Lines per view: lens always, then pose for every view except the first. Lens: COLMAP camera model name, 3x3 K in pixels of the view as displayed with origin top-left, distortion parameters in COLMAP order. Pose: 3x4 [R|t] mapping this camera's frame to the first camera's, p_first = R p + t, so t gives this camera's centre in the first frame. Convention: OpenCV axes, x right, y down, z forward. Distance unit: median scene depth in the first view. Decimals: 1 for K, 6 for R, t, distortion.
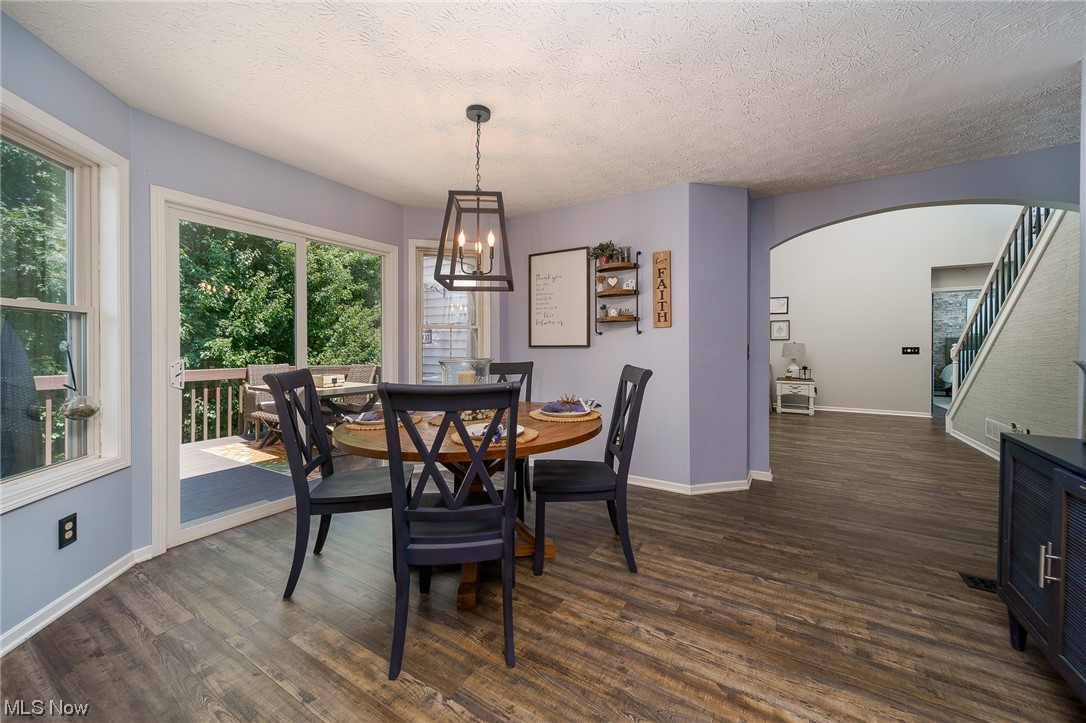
lens RADIAL K [[404.7, 0, 551.2], [0, 404.7, 345.3], [0, 0, 1]] dist [0.009103, -0.000076]
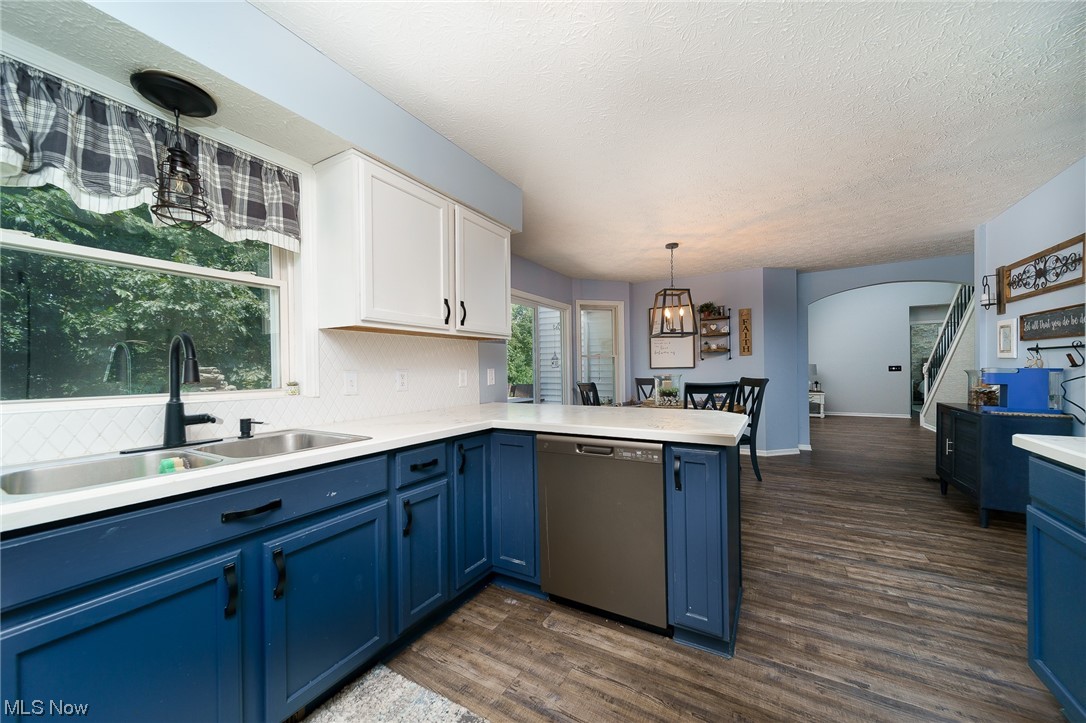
lens RADIAL K [[395.4, 0, 549.5], [0, 395.4, 370.3], [0, 0, 1]] dist [0.000912, 0.000052]
pose [[0.999894, -0.012083, 0.008131, -0.624795], [0.012046, 0.999917, 0.004536, -0.001286], [-0.008185, -0.004437, 0.999957, -0.688571]]
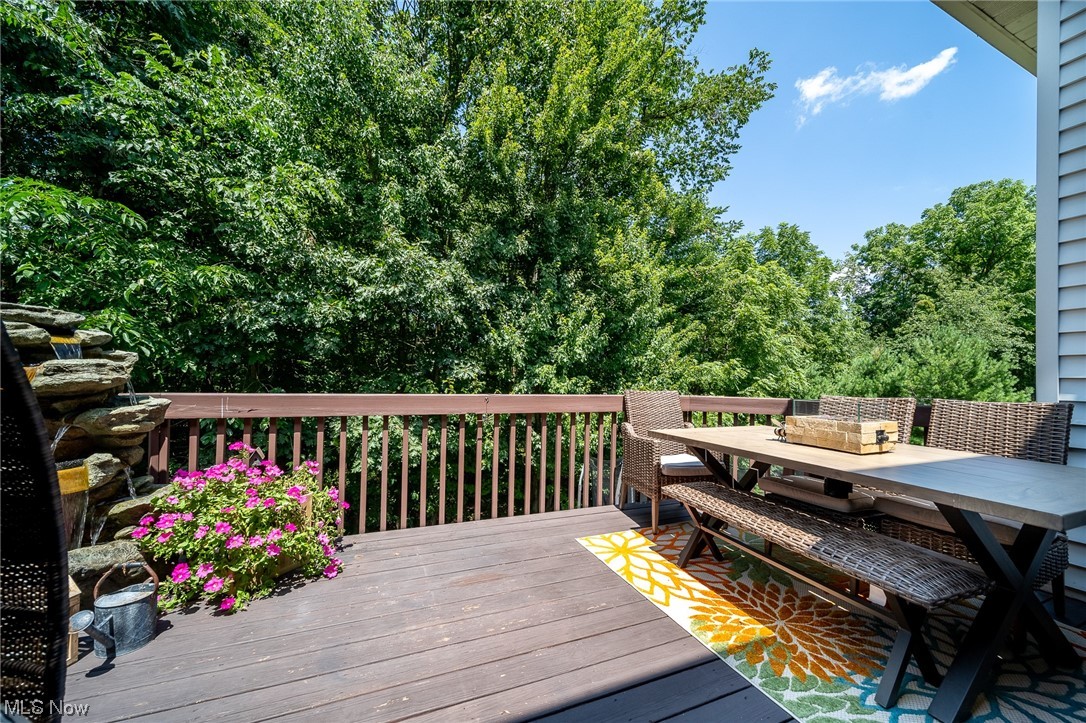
lens RADIAL K [[395.4, 0, 549.5], [0, 395.4, 370.3], [0, 0, 1]] dist [0.000912, 0.000052]
pose [[0.811423, -0.001113, -0.584458, -1.019980], [-0.015529, 0.999604, -0.023464, 0.070232], [0.584253, 0.028115, 0.811084, 0.945032]]
